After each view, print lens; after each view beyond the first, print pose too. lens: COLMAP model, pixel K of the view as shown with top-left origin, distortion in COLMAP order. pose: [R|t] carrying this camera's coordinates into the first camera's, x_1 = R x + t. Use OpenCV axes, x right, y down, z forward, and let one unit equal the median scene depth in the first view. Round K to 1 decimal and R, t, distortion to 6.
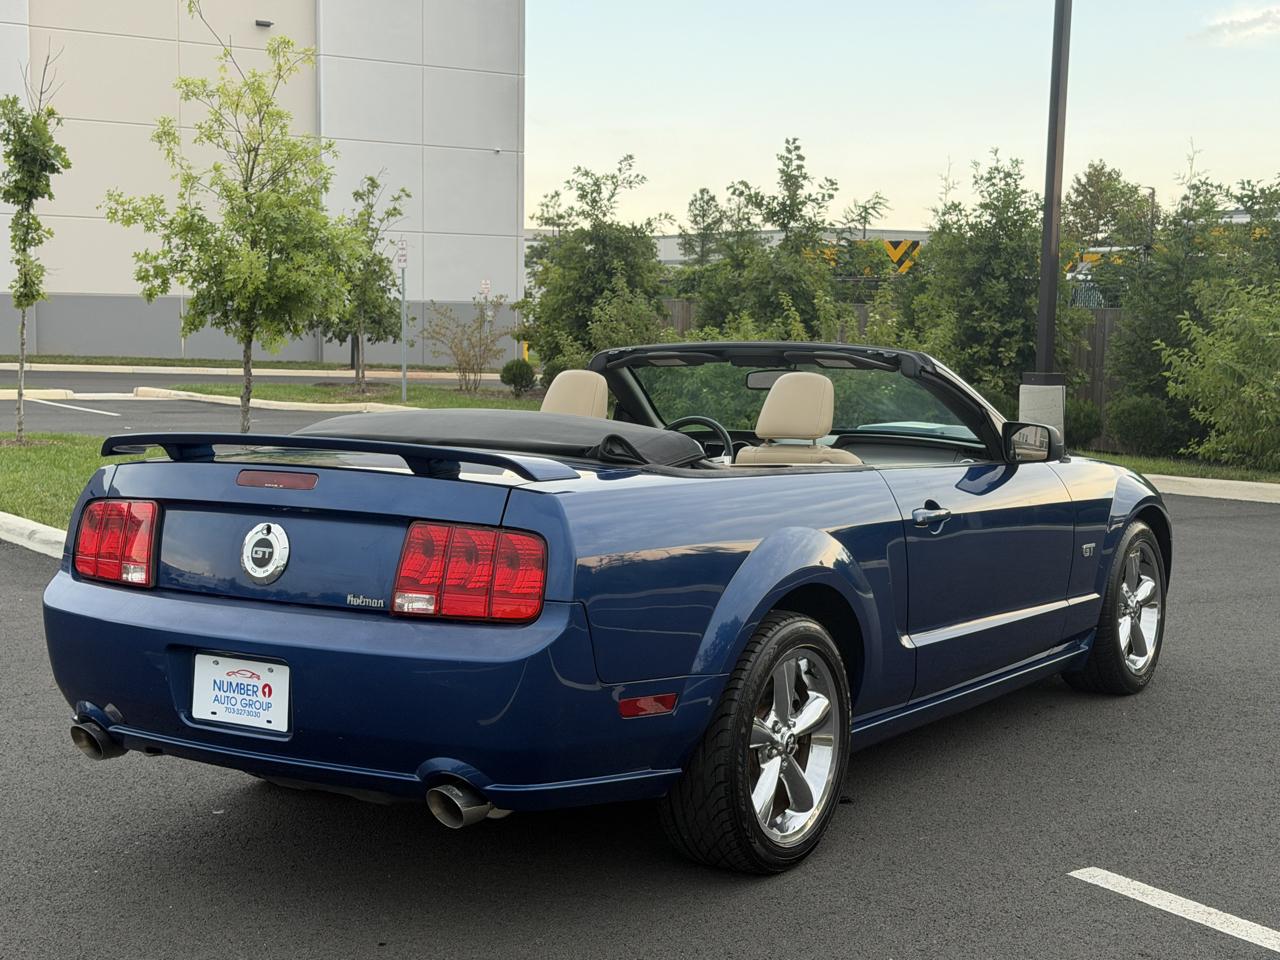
lens RADIAL K [[1860.5, 0, 634.6], [0, 1860.5, 479.6], [0, 0, 1]] dist [0.213551, -0.460292]
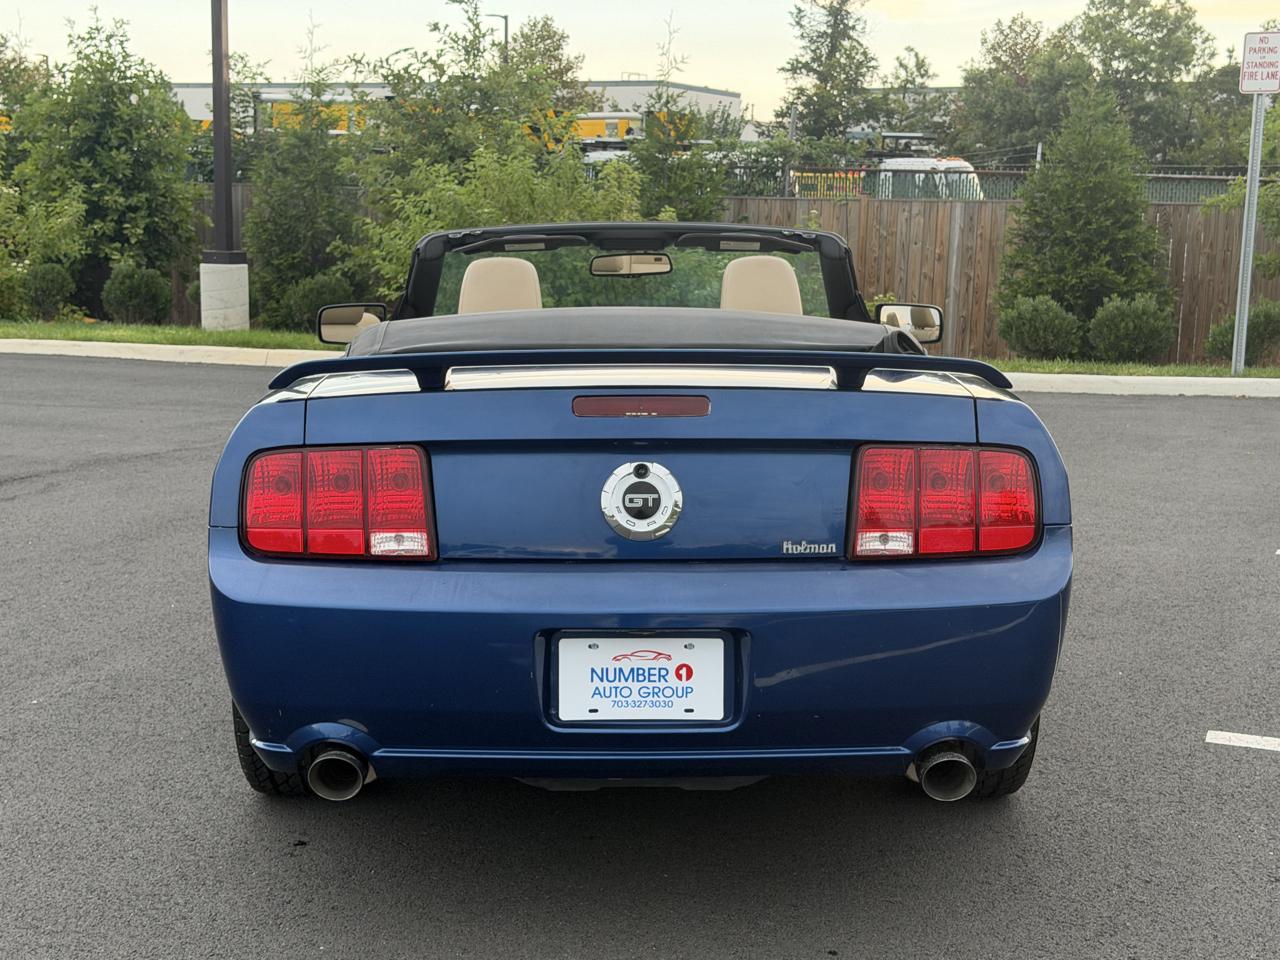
lens RADIAL K [[1860.5, 0, 634.6], [0, 1860.5, 479.6], [0, 0, 1]] dist [0.213551, -0.460292]
pose [[0.829569, -0.083052, 0.552194, -0.277578], [0.046736, 0.995735, 0.079549, -0.013972], [-0.556445, -0.040184, 0.829912, 0.156822]]
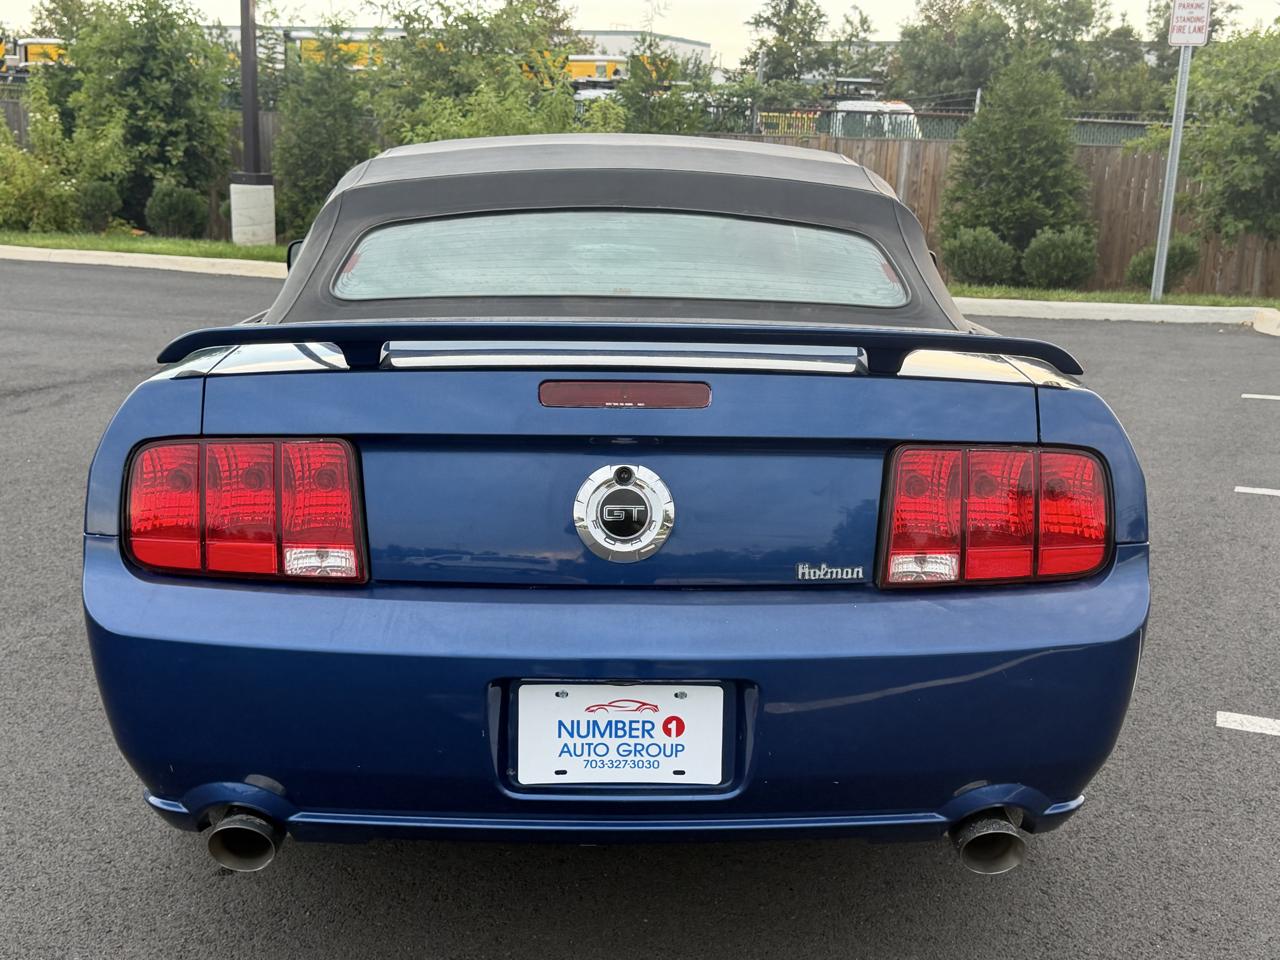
lens RADIAL K [[1519.5, 0, 650.8], [0, 1519.5, 490.3], [0, 0, 1]] dist [0.208761, -0.499913]
pose [[0.818407, -0.116770, 0.562650, -0.210538], [0.031422, 0.986765, 0.159085, -0.021854], [-0.573780, -0.112517, 0.811244, 0.255920]]
